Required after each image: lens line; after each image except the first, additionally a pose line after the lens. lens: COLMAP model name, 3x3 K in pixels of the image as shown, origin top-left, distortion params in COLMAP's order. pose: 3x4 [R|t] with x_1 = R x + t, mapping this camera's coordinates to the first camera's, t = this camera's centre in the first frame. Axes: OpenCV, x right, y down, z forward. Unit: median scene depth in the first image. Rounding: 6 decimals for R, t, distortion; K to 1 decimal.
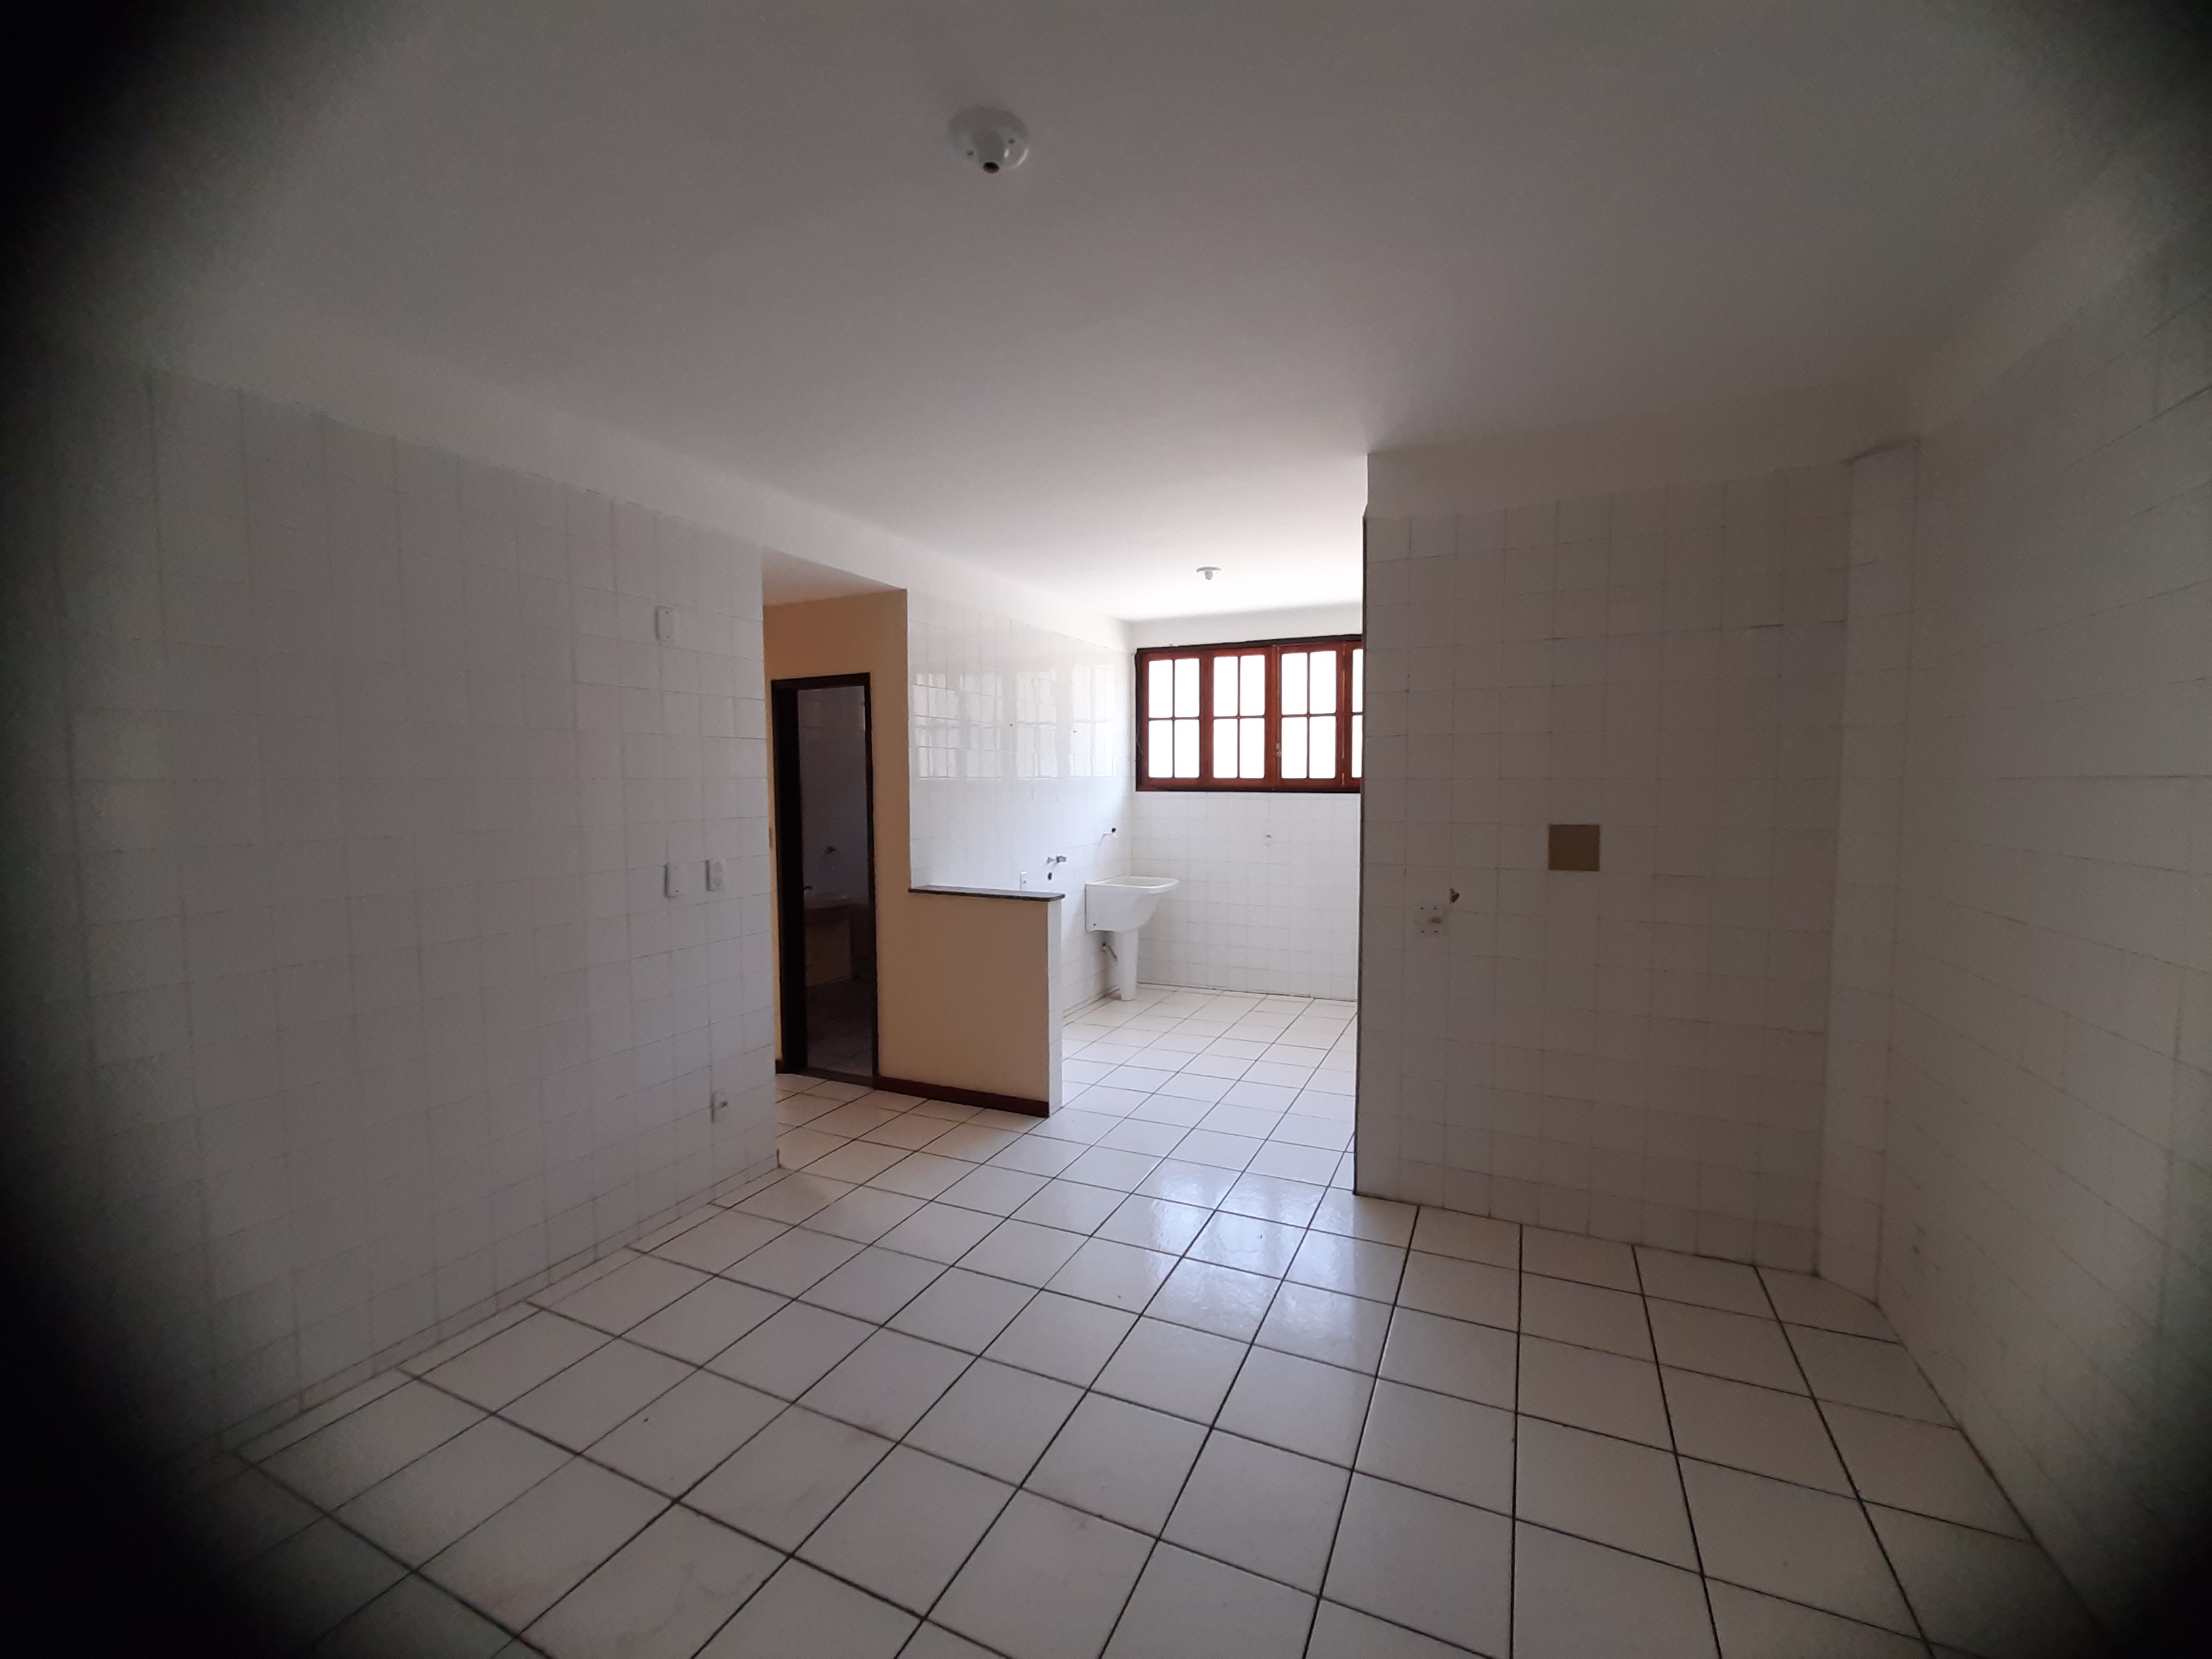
lens RADIAL K [[855.2, 0, 1118.9], [0, 855.2, 842.4], [0, 0, 1]] dist [-0.010285, 0.001157]
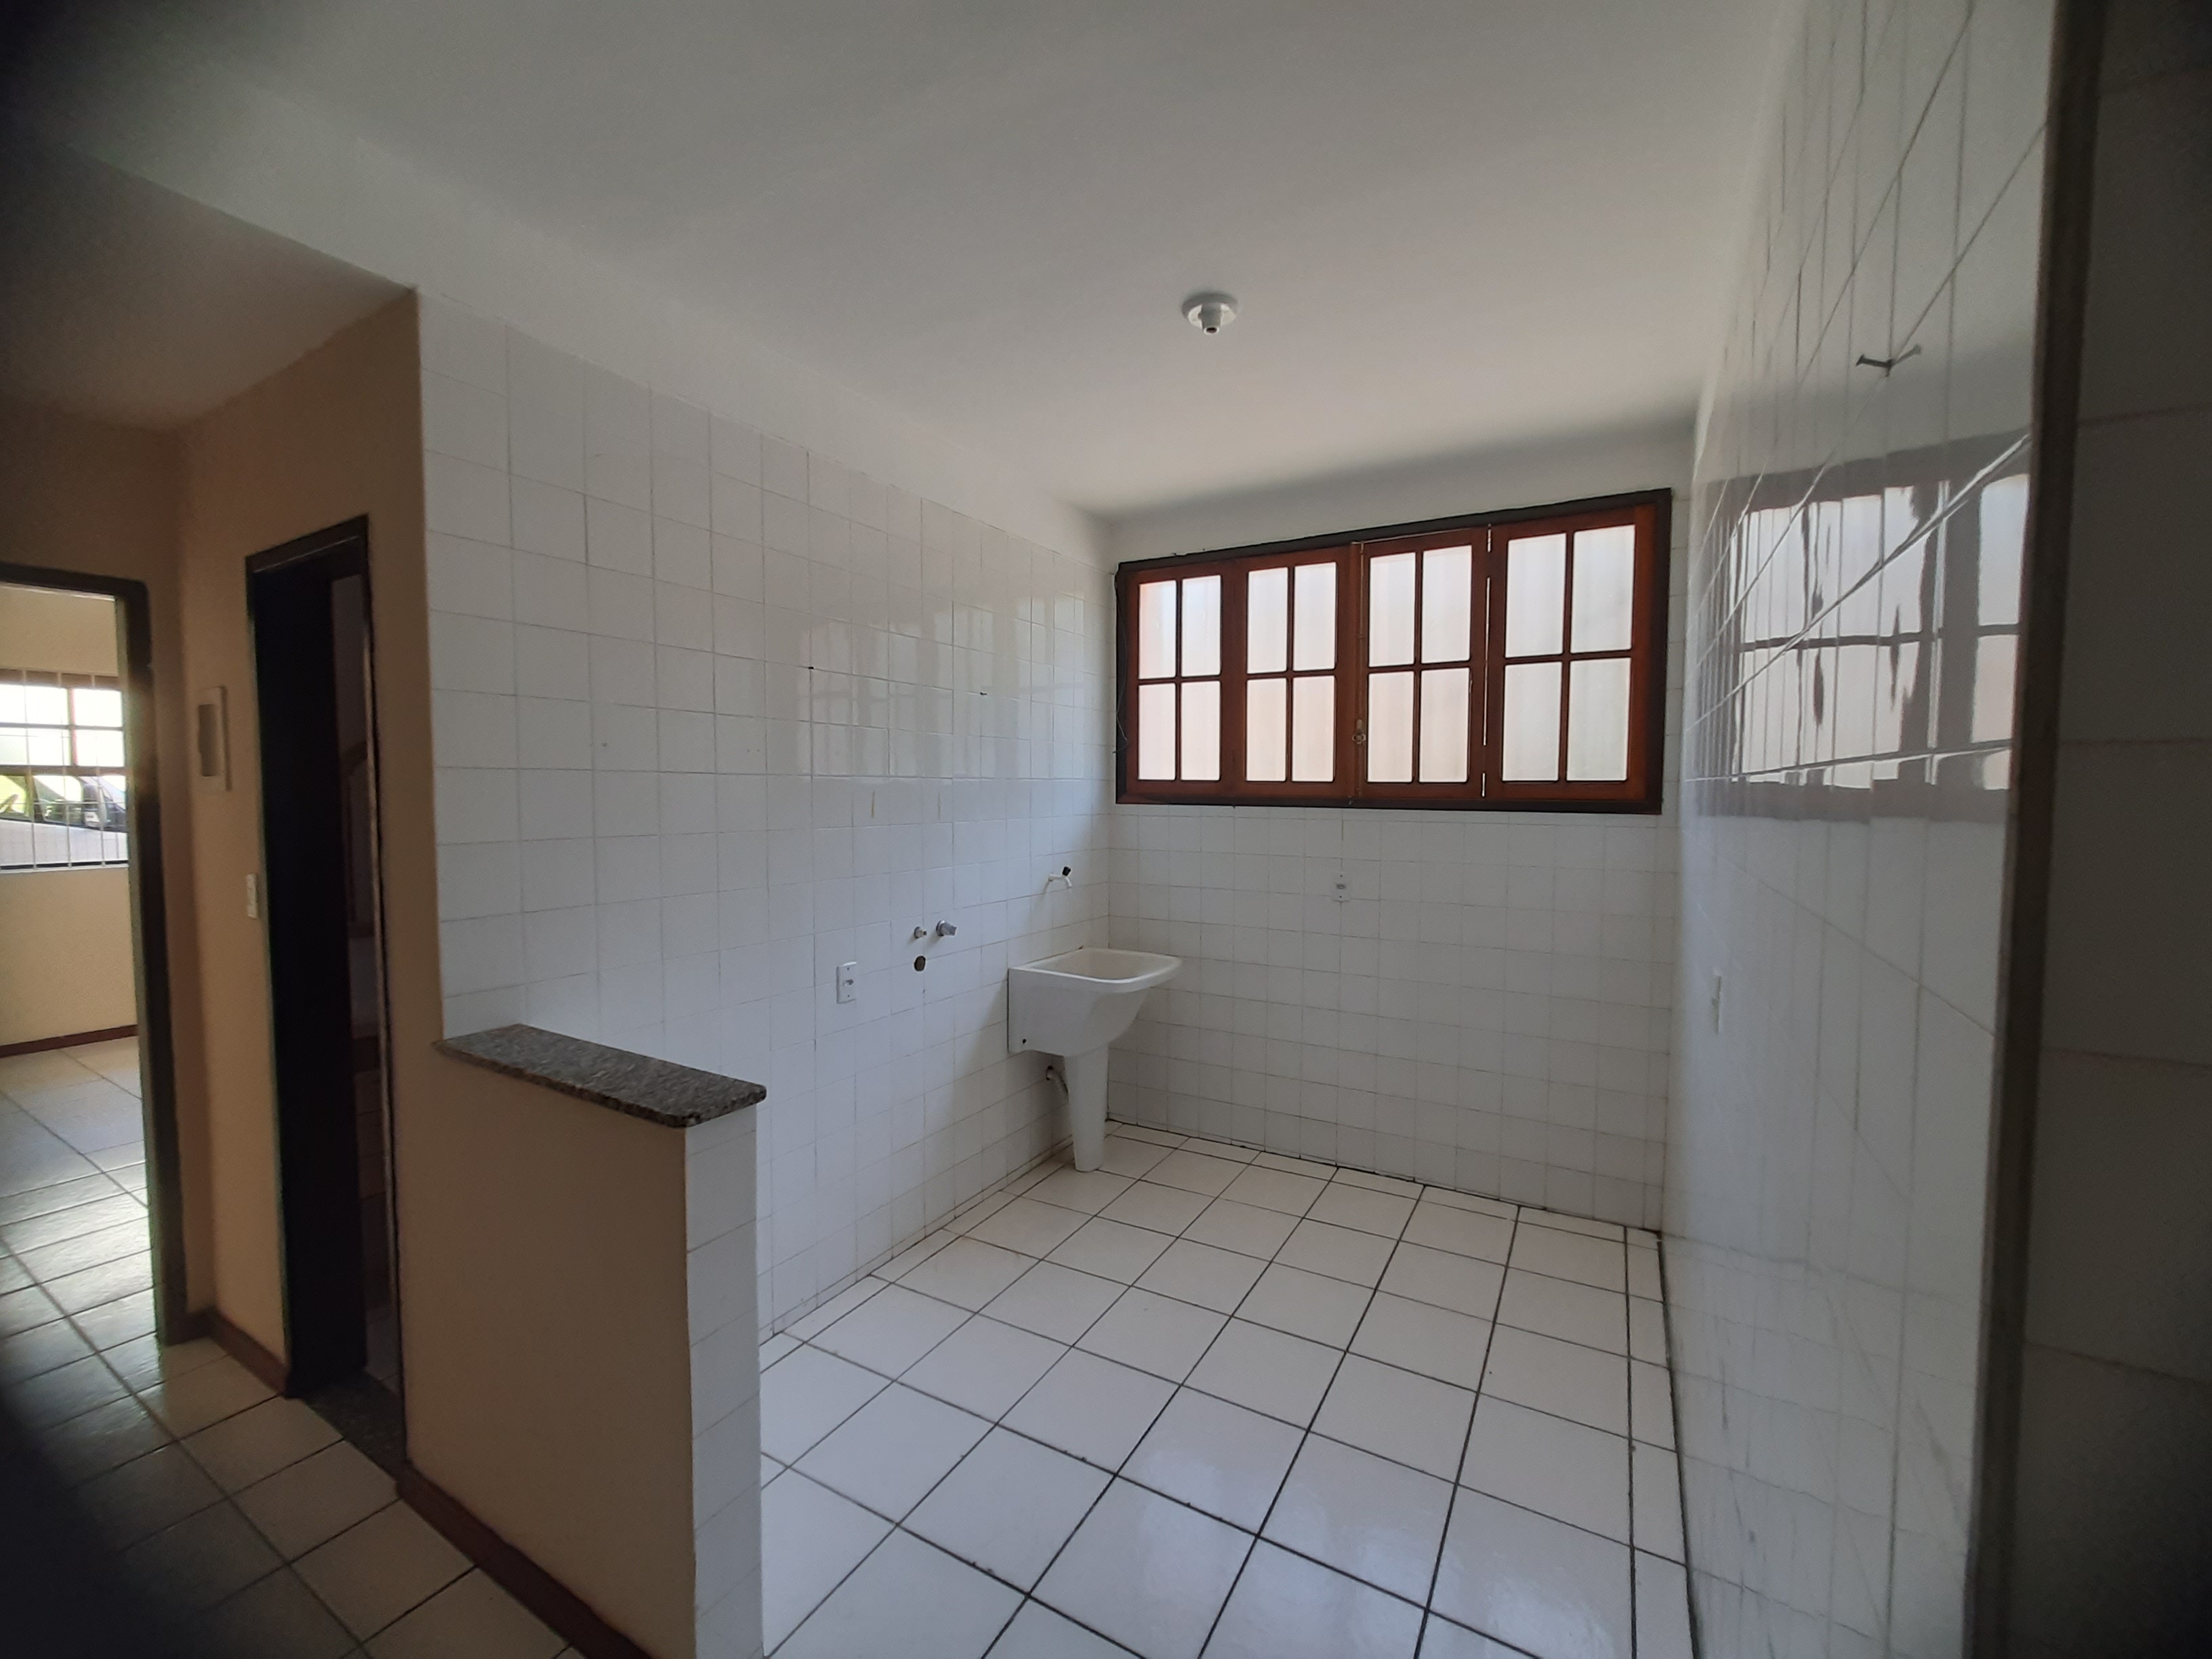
lens RADIAL K [[855.2, 0, 1112.9], [0, 855.2, 824.0], [0, 0, 1]] dist [-0.010285, 0.001157]
pose [[0.996510, 0.013264, -0.082411, 0.069941], [-0.015991, 0.999343, -0.032528, -0.027370], [0.081926, 0.033732, 0.996067, 0.423020]]
